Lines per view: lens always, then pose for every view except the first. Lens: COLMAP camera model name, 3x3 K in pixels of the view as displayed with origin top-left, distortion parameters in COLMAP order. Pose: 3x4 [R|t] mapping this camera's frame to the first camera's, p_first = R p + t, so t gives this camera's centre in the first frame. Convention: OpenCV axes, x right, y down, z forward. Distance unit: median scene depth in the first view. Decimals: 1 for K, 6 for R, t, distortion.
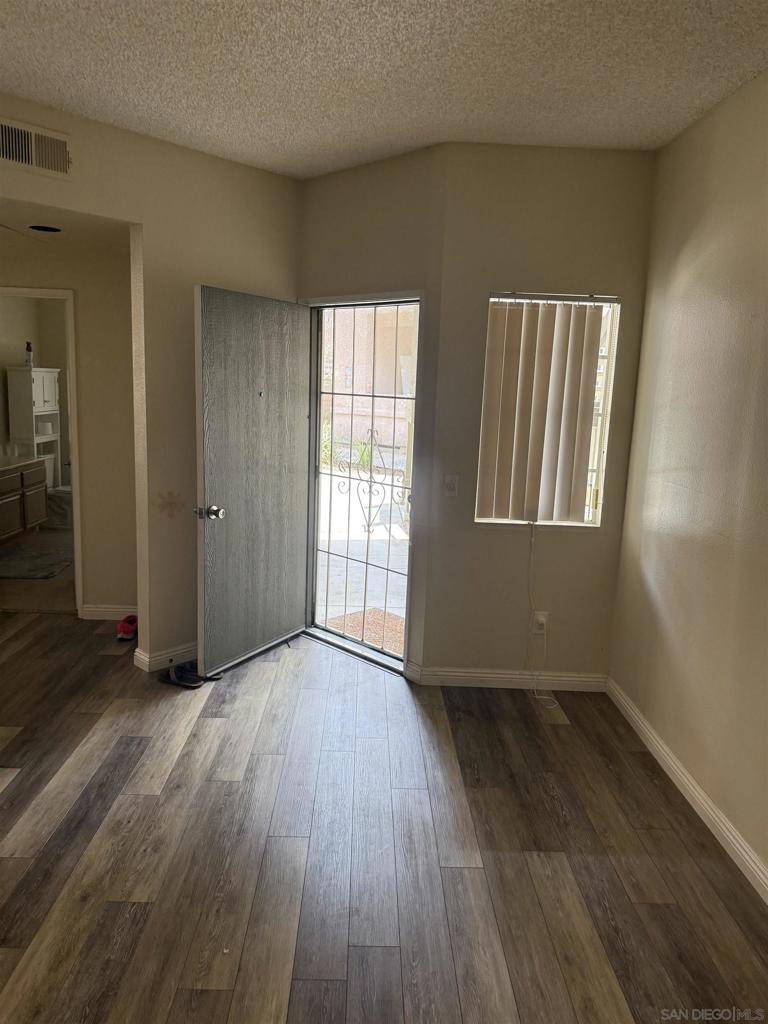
lens RADIAL K [[713.6, 0, 378.5], [0, 713.6, 497.3], [0, 0, 1]] dist [0.070289, -0.107483]
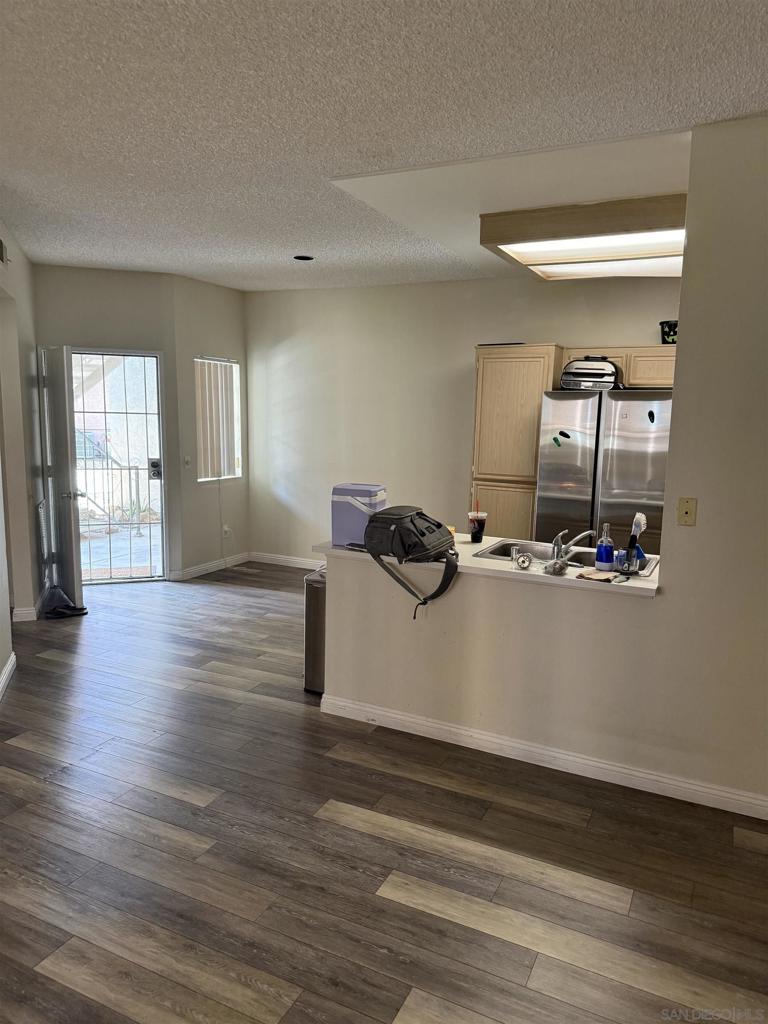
lens RADIAL K [[713.6, 0, 378.5], [0, 713.6, 497.3], [0, 0, 1]] dist [0.070289, -0.107483]
pose [[0.452681, -0.131111, 0.881981, -1.271576], [0.143241, 0.986977, 0.073200, 0.007810], [-0.880092, 0.093200, 0.465566, -0.240586]]
